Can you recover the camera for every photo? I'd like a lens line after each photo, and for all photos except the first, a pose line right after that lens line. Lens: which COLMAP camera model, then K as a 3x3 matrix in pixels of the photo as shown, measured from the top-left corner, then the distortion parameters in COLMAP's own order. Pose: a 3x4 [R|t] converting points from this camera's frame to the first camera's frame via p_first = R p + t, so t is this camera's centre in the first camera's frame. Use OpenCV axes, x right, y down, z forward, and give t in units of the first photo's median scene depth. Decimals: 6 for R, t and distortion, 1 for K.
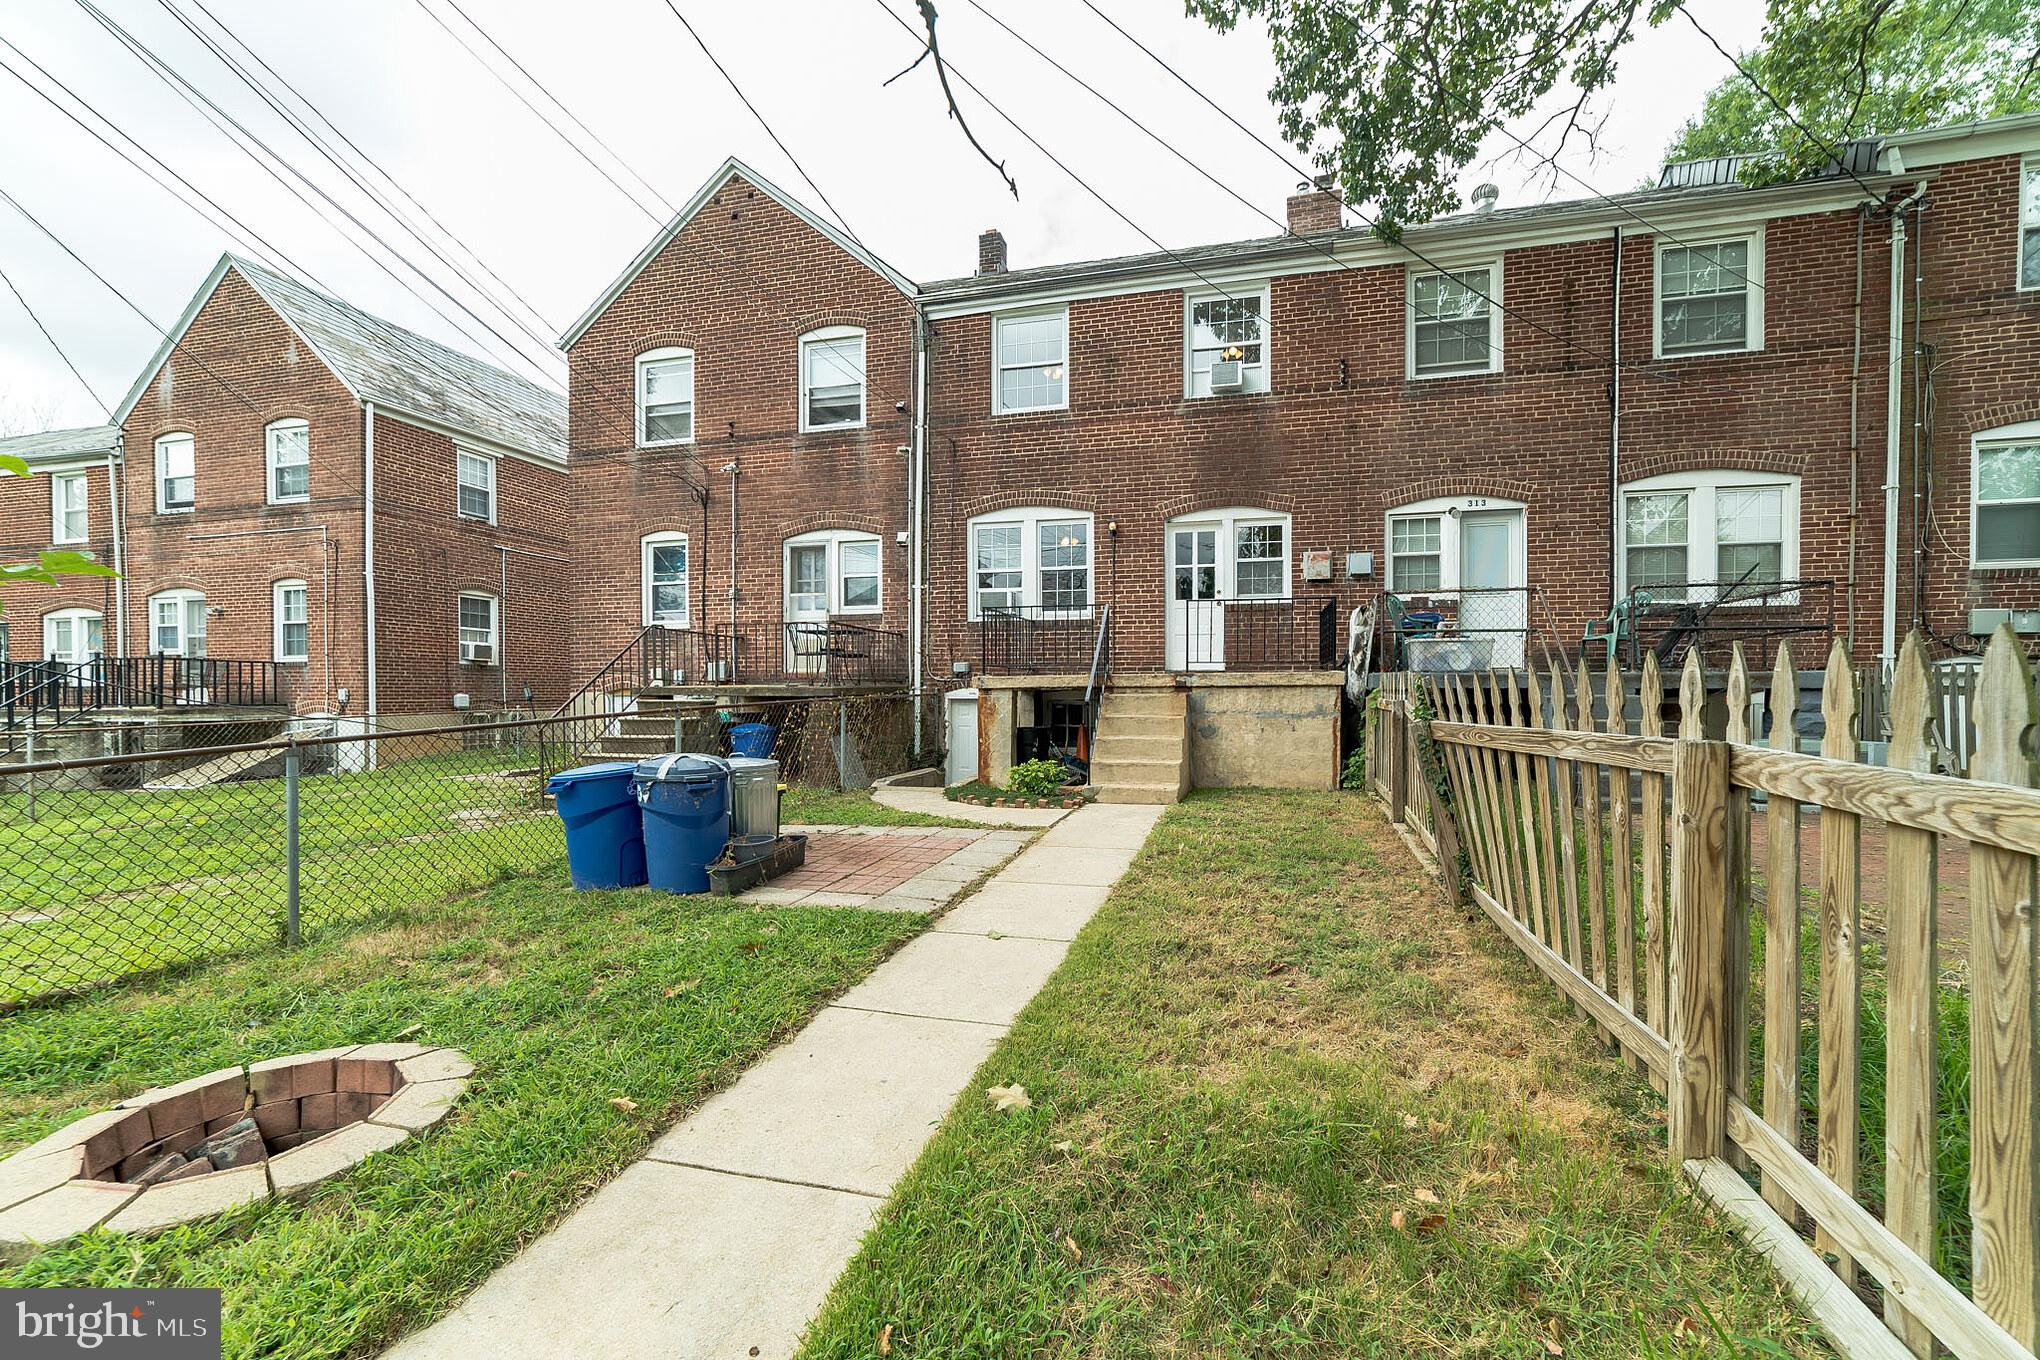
lens RADIAL K [[813.7, 0, 1019.5], [0, 813.7, 687.7], [0, 0, 1]] dist [-0.008812, 0.002005]
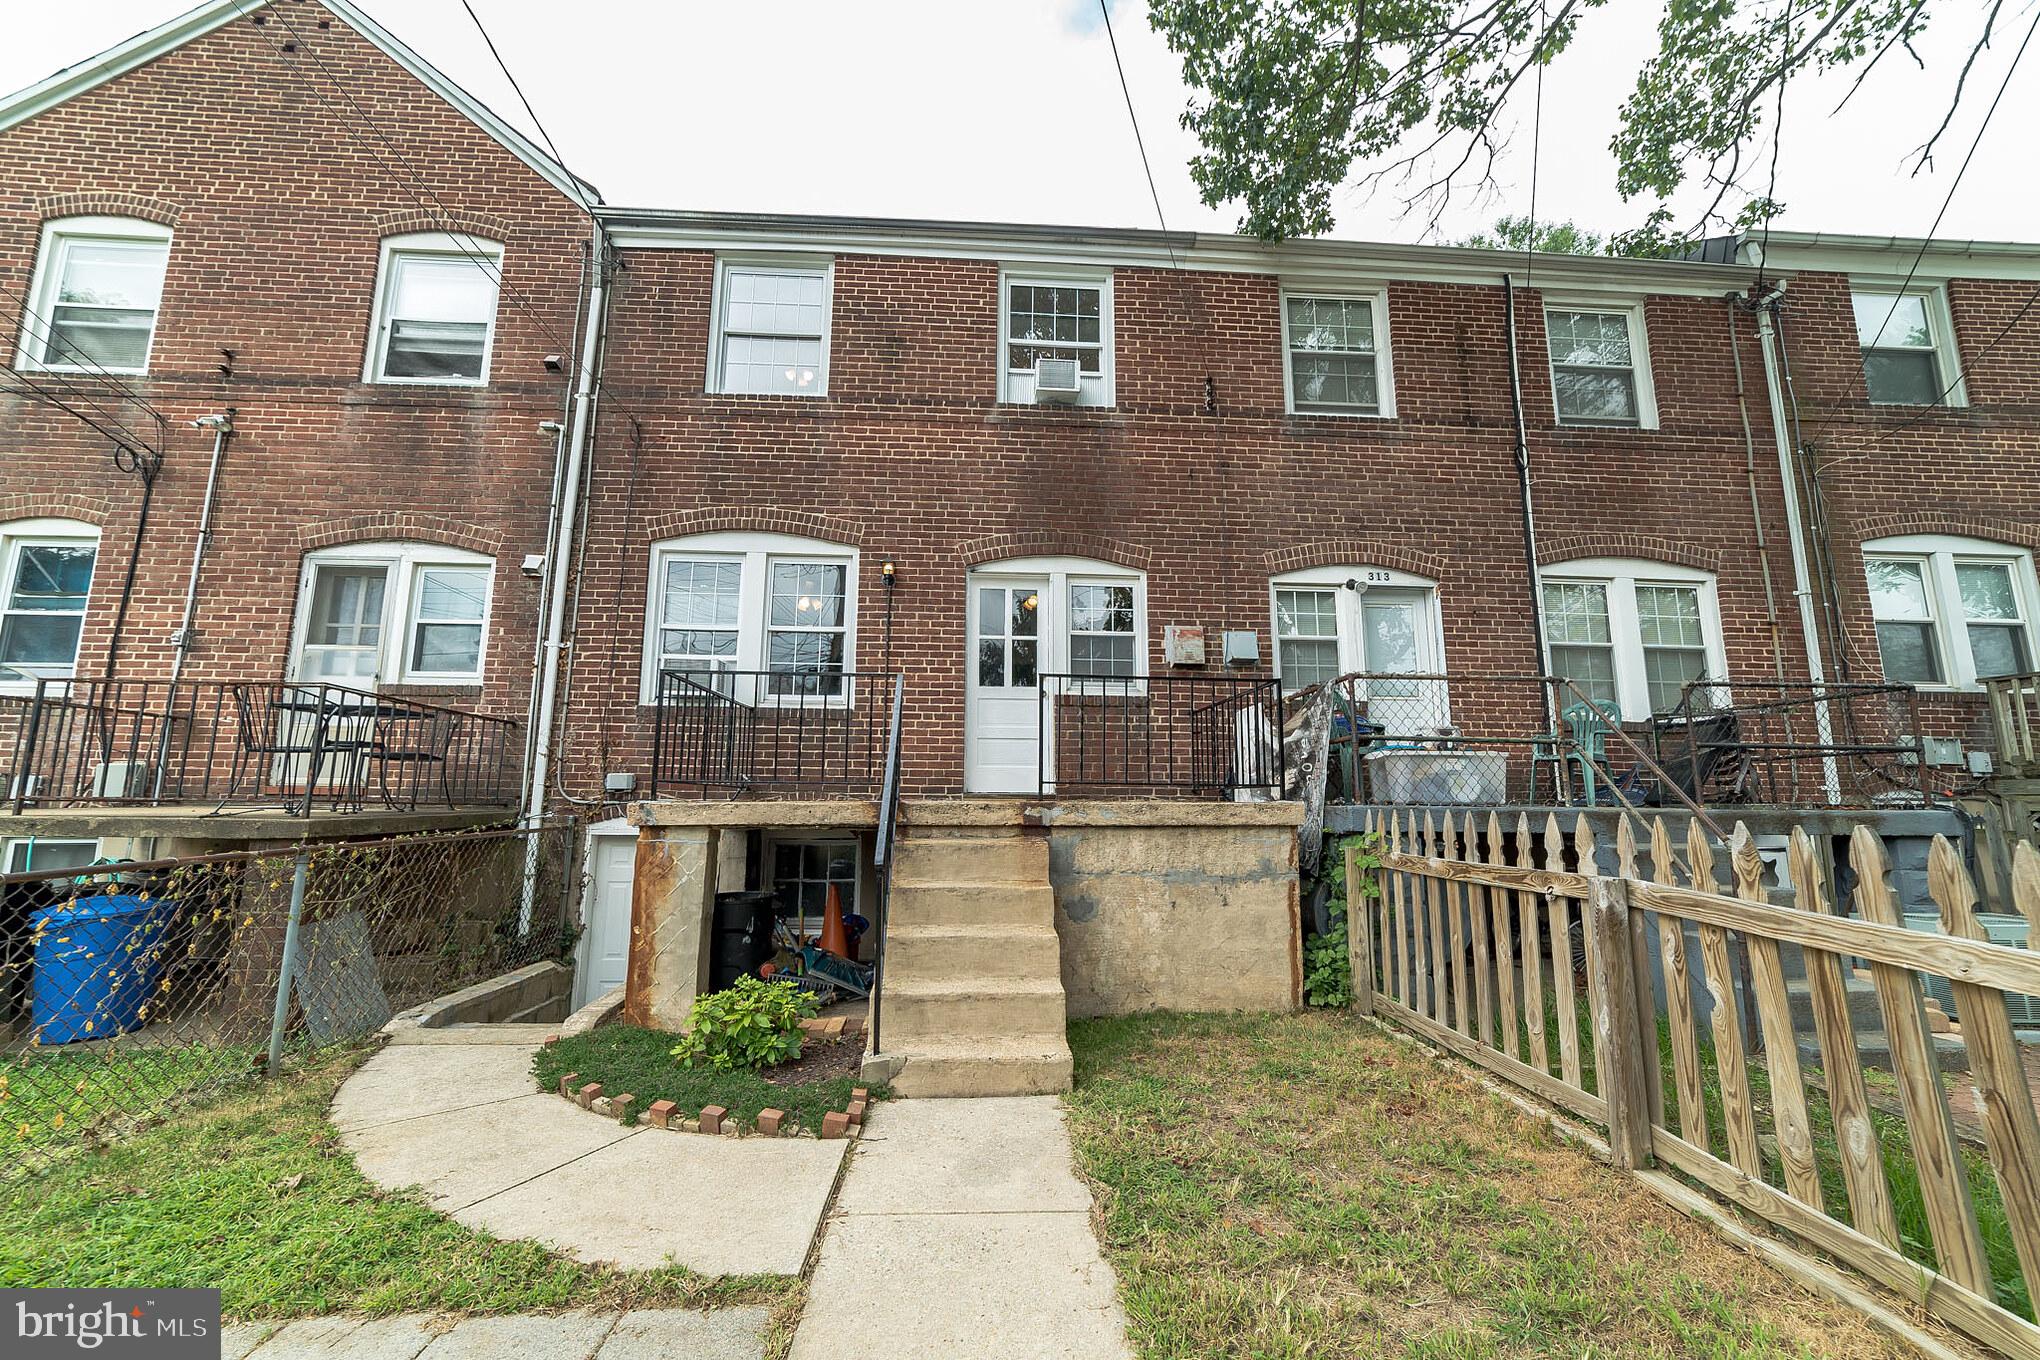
lens RADIAL K [[813.7, 0, 1021.6], [0, 813.7, 674.9], [0, 0, 1]] dist [-0.008812, 0.002005]
pose [[0.938132, 0.061865, 0.340707, -0.004310], [-0.008634, 0.987785, -0.155585, -0.014200], [-0.346170, 0.143017, 0.927207, 0.398162]]
